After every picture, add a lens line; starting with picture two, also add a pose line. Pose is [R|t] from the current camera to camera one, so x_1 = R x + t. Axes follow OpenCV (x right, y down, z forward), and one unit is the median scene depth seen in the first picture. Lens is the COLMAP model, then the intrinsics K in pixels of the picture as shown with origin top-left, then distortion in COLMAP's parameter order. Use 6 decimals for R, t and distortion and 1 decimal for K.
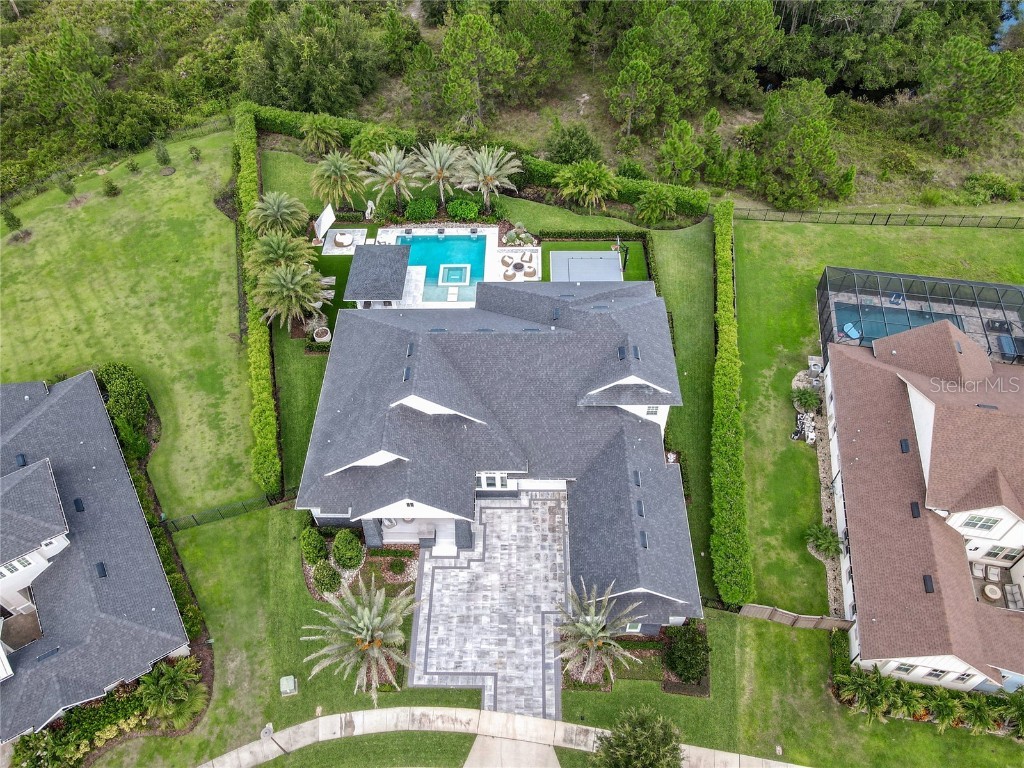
lens RADIAL K [[744.6, 0, 505.2], [0, 744.6, 386.0], [0, 0, 1]] dist [0.007252, 0.012012]
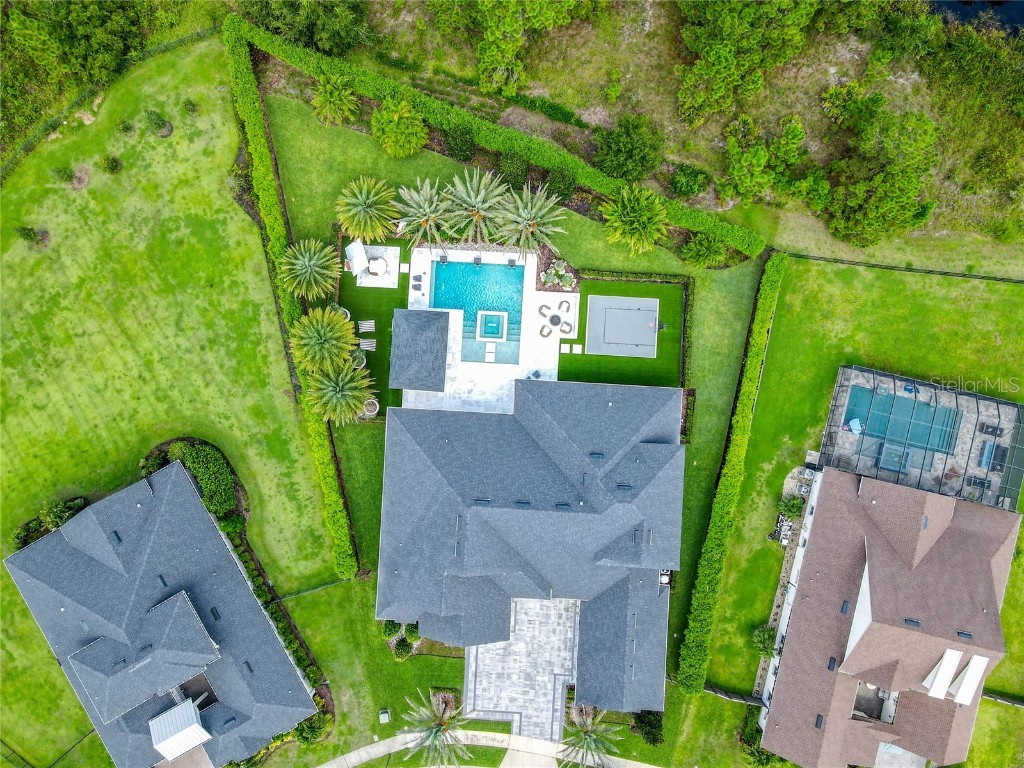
lens RADIAL K [[744.6, 0, 505.6], [0, 744.6, 382.6], [0, 0, 1]] dist [0.007252, 0.012012]
pose [[0.999285, 0.037749, 0.002301, -0.048882], [-0.030962, 0.781642, 0.622958, -0.725690], [0.021717, -0.622583, 0.782252, 0.159618]]
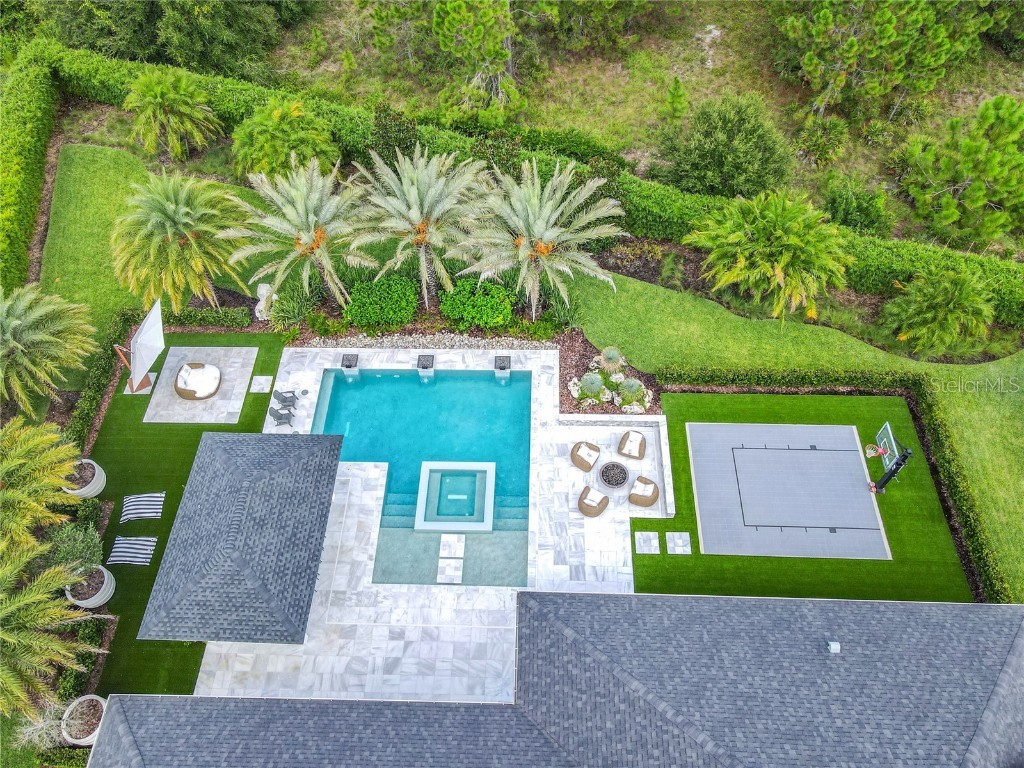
lens RADIAL K [[744.6, 0, 506.6], [0, 744.6, 393.2], [0, 0, 1]] dist [0.007252, 0.012012]
pose [[0.999903, 0.009708, -0.010022, -0.037158], [-0.008741, 0.995687, 0.092361, -0.243216], [0.010876, -0.092264, 0.995675, 0.605947]]
